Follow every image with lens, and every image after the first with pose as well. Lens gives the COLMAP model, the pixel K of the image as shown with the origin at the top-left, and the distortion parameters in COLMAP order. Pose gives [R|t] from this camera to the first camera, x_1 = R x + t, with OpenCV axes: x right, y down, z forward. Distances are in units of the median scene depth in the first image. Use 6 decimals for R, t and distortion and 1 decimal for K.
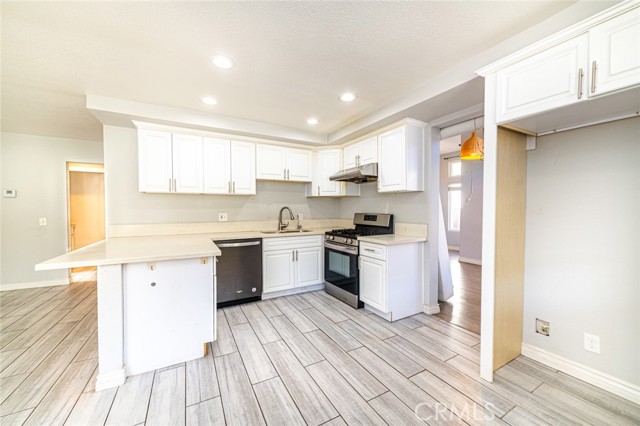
lens RADIAL K [[243.4, 0, 323.6], [0, 243.4, 214.6], [0, 0, 1]] dist [-0.001314, 0.000213]
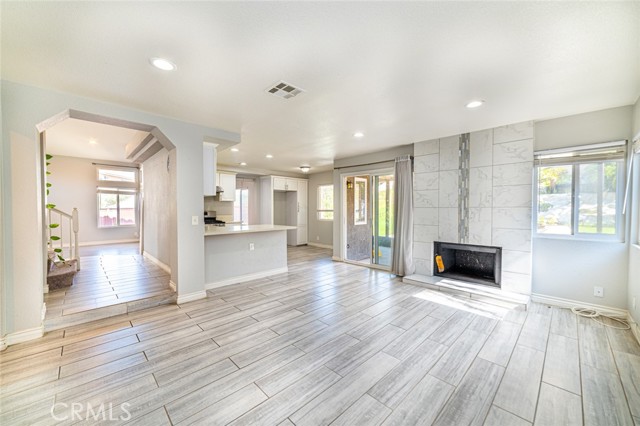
lens RADIAL K [[243.4, 0, 323.6], [0, 243.4, 214.6], [0, 0, 1]] dist [-0.001314, 0.000213]
pose [[-0.262229, -0.022406, 0.964746, -1.738176], [0.022293, 0.999323, 0.029269, -0.010266], [-0.964748, 0.029183, -0.261551, 0.607097]]
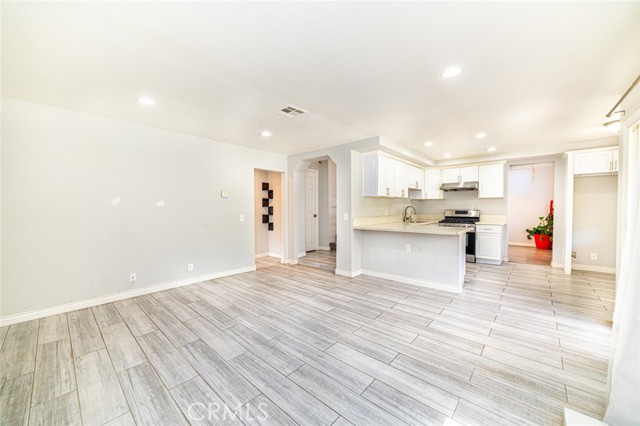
lens RADIAL K [[243.4, 0, 323.6], [0, 243.4, 214.6], [0, 0, 1]] dist [-0.001314, 0.000213]
pose [[0.945973, -0.011411, 0.324043, -1.232488], [0.011371, 0.999933, 0.002017, 0.014310], [-0.324045, 0.001776, 0.946040, -0.272209]]
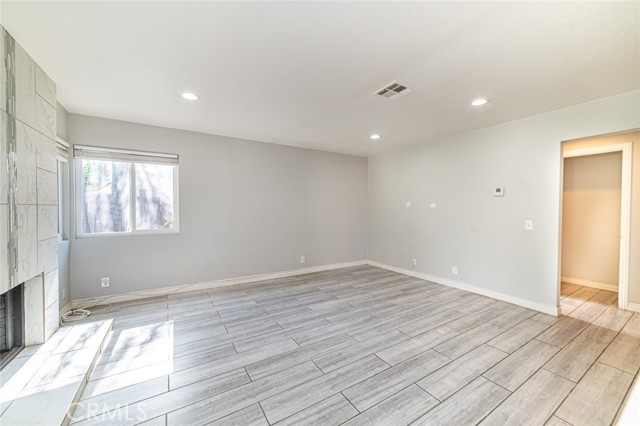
lens RADIAL K [[246.2, 0, 320.0], [0, 246.2, 213.0], [0, 0, 1]] dist [-0.001455, -0.000063]
pose [[0.034818, 0.015050, -0.999280, -0.405931], [-0.027905, 0.999511, 0.014081, -0.003461], [0.999004, 0.027395, 0.035221, 0.311926]]
